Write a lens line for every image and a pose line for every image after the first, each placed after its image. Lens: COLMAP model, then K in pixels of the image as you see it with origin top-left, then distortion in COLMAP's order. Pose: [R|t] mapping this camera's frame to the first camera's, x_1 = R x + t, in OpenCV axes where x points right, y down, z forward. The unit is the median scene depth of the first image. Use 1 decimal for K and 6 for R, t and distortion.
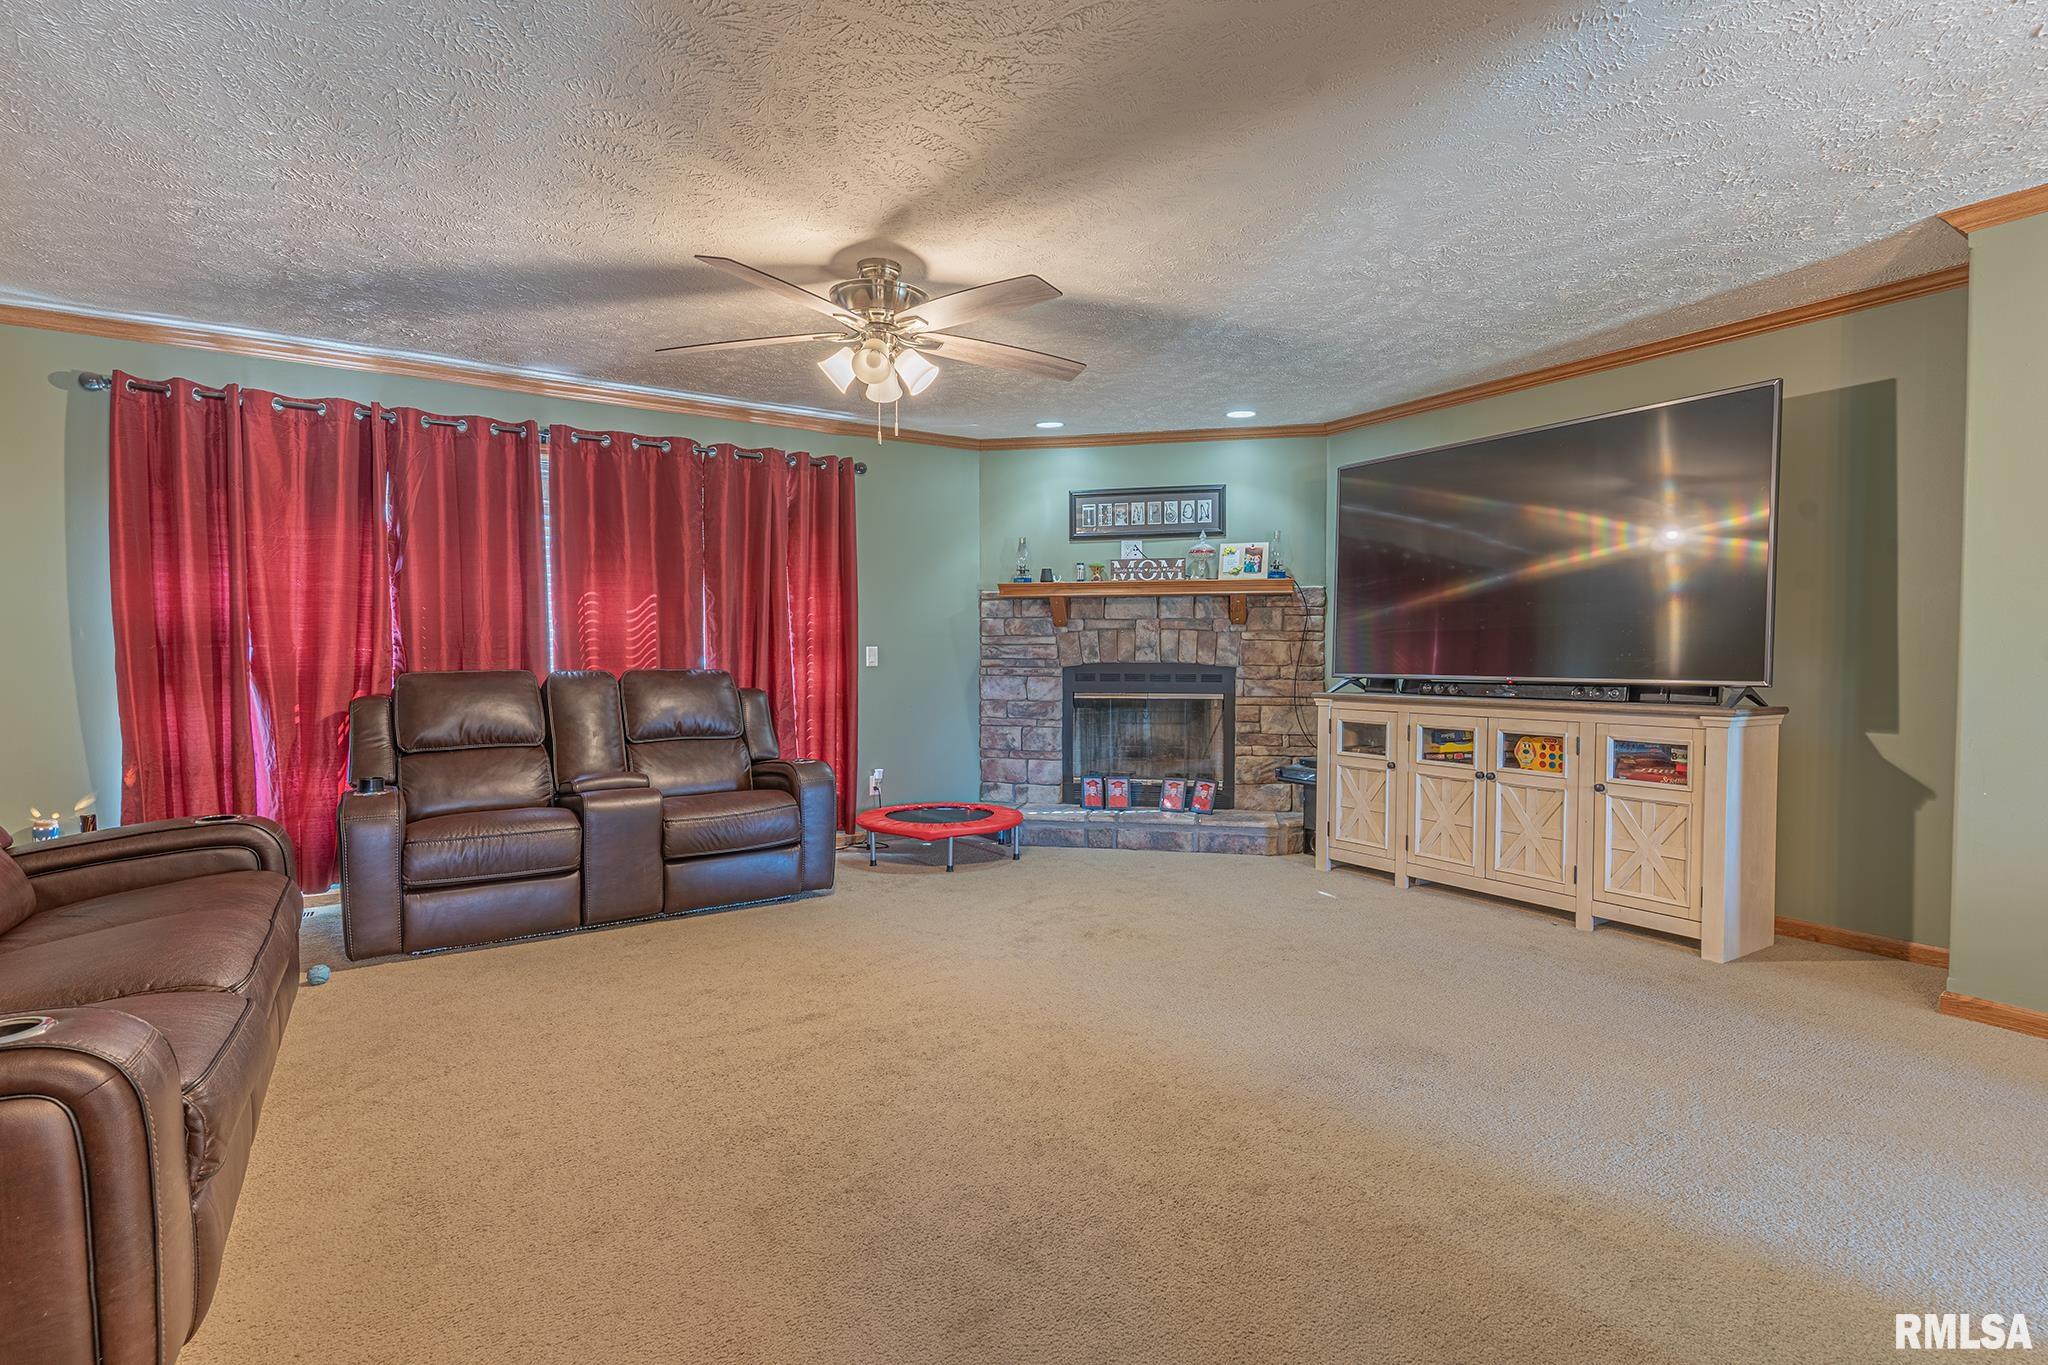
lens RADIAL K [[974.6, 0, 1022.7], [0, 974.6, 681.4], [0, 0, 1]] dist [0.002177, -0.000249]
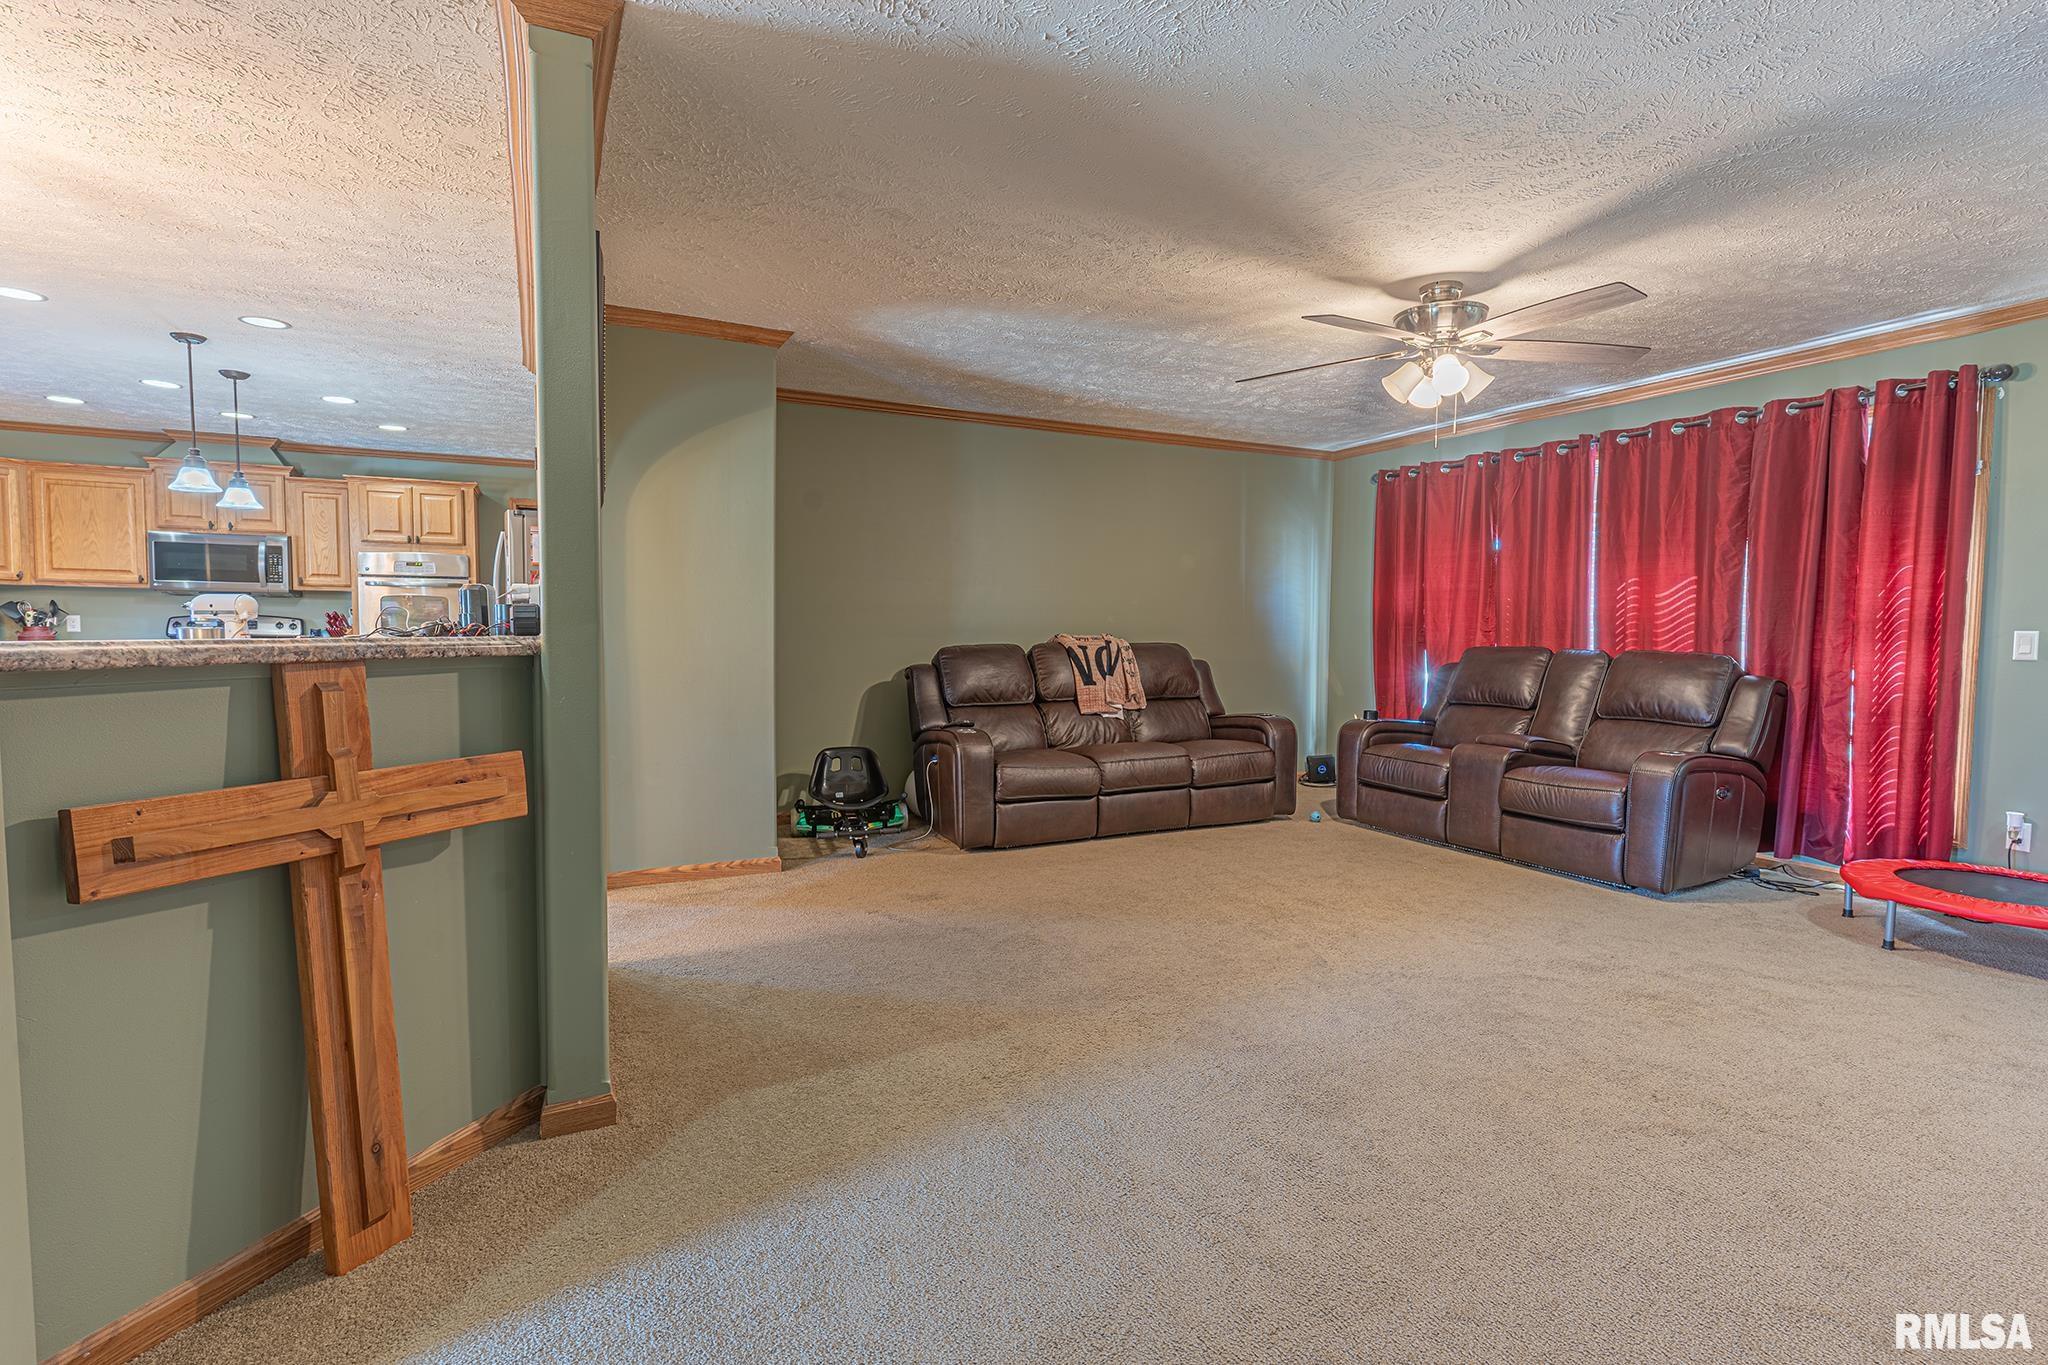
lens RADIAL K [[968.2, 0, 1022.4], [0, 968.2, 679.3], [0, 0, 1]] dist [0.002155, 0.000327]
pose [[-0.120850, 0.054849, -0.991154, 0.867389], [-0.040204, 0.997383, 0.060096, -0.021625], [0.991856, 0.047111, -0.118329, 0.568322]]
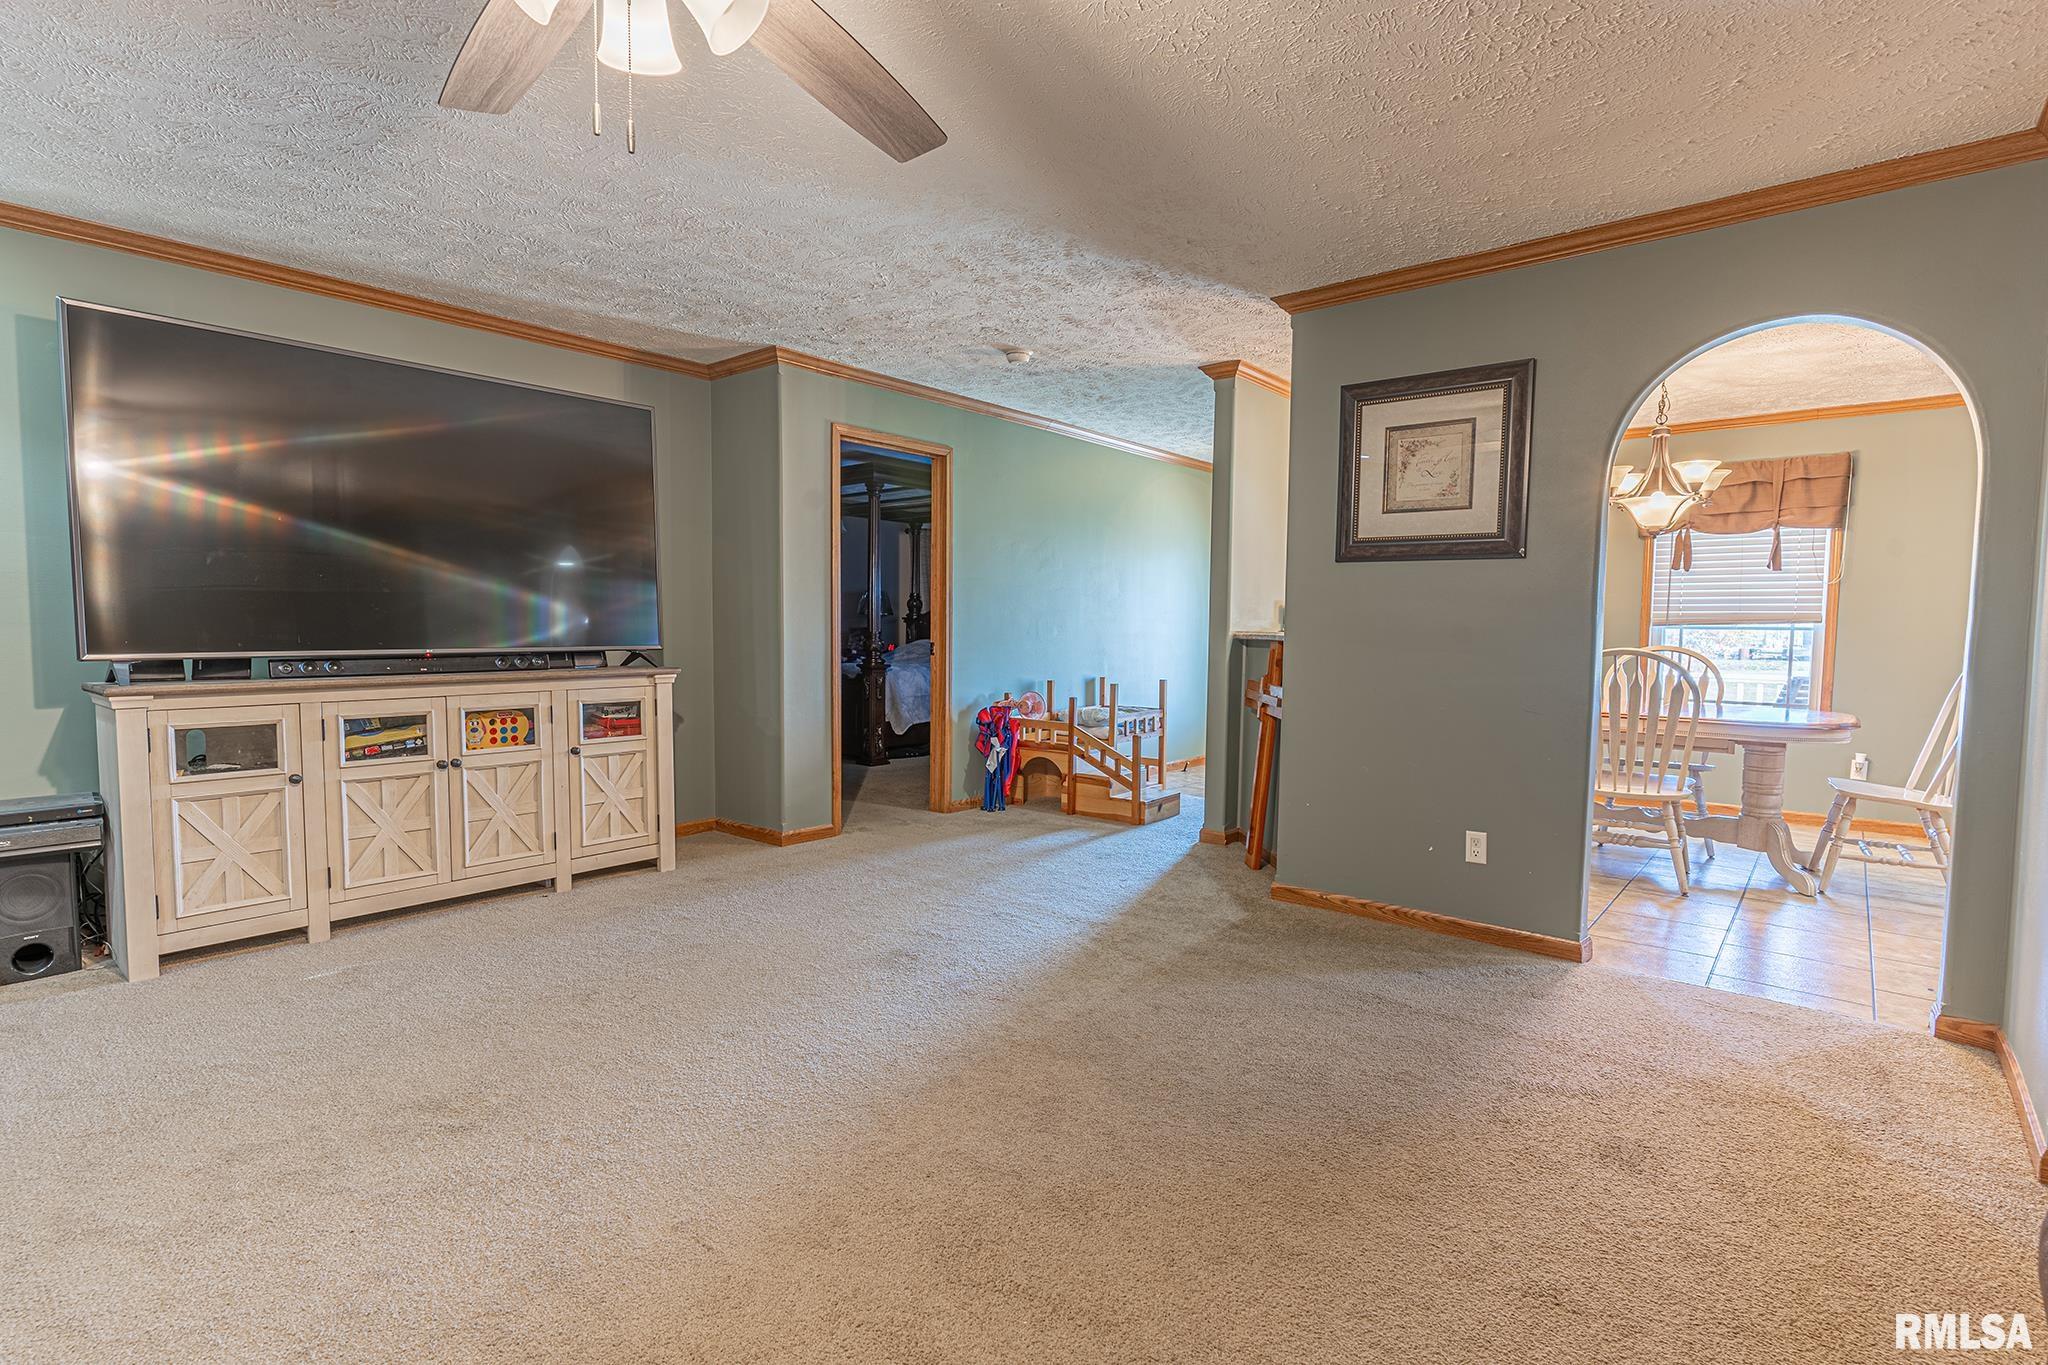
lens RADIAL K [[974.6, 0, 1022.7], [0, 974.6, 681.4], [0, 0, 1]] dist [0.002177, -0.000249]
pose [[-0.293862, -0.057523, 0.954115, -0.484341], [0.021767, 0.997526, 0.066845, -0.022365], [-0.955600, 0.040411, -0.291883, 0.746830]]
